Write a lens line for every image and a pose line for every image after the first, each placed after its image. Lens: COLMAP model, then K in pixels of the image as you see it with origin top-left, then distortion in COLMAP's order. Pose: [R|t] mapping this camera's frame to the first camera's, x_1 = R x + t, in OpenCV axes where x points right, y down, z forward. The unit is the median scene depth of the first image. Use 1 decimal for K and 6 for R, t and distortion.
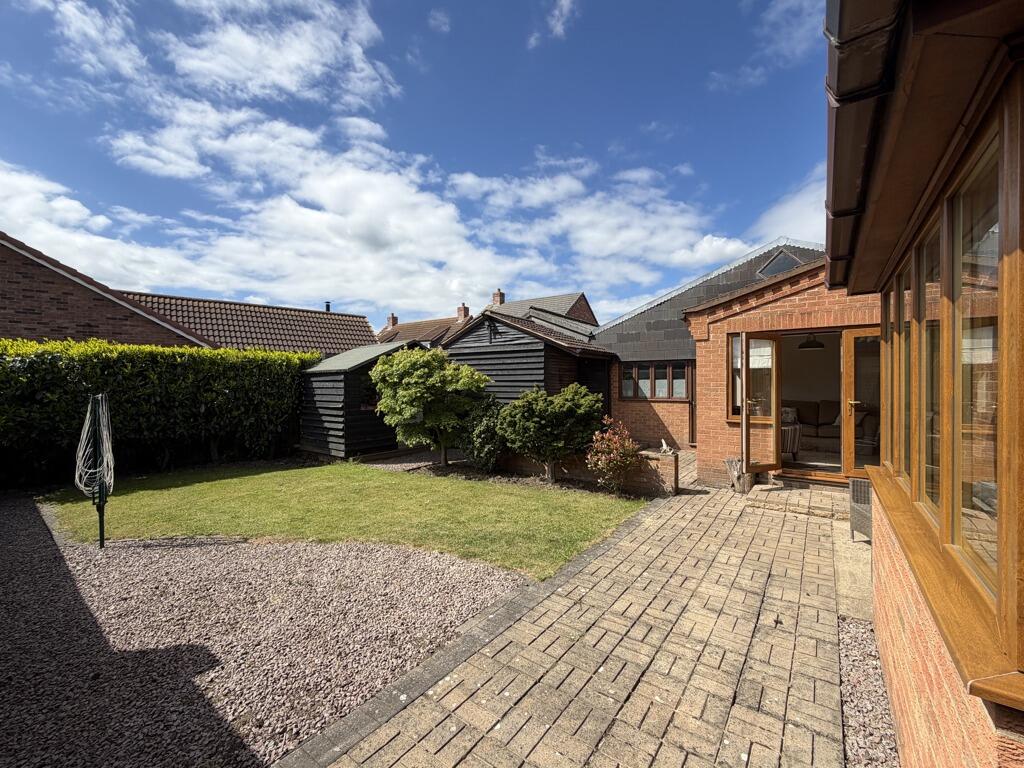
lens RADIAL K [[424.2, 0, 509.5], [0, 424.2, 385.4], [0, 0, 1]] dist [-0.001024, 0.000346]
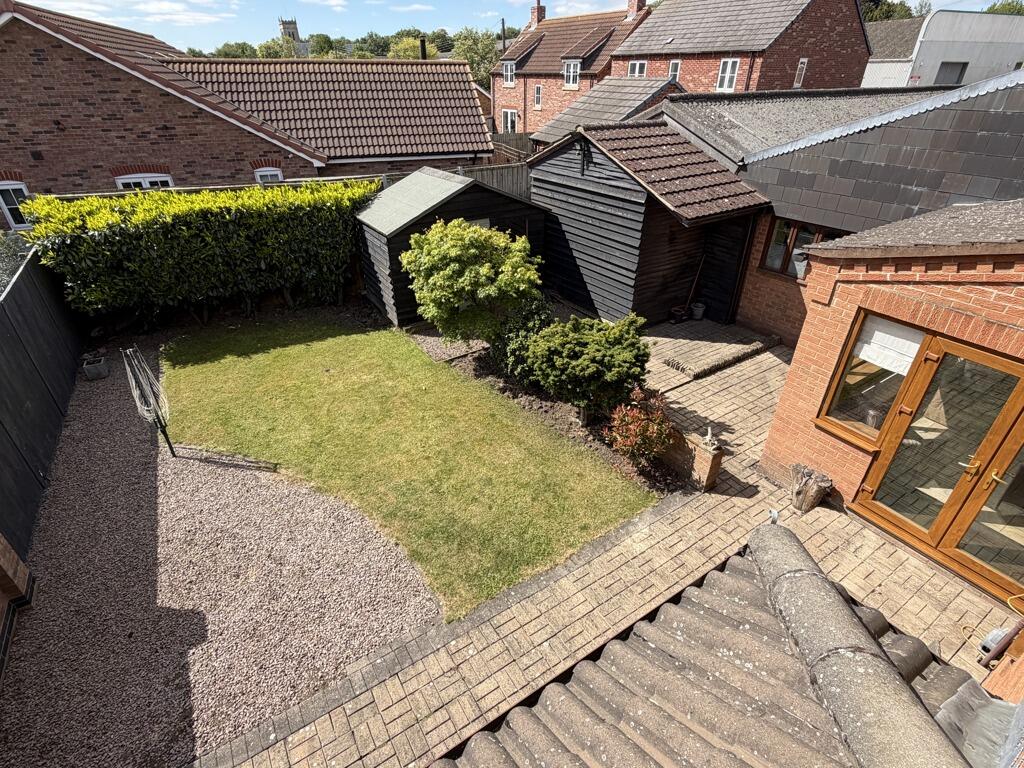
lens RADIAL K [[505.7, 0, 511.0], [0, 505.7, 382.3], [0, 0, 1]] dist [0.001648, -0.001239]
pose [[0.935775, 0.183803, -0.300900, 0.246175], [-0.001563, 0.855537, 0.517739, -0.363382], [0.352593, -0.484017, 0.800878, 0.149453]]
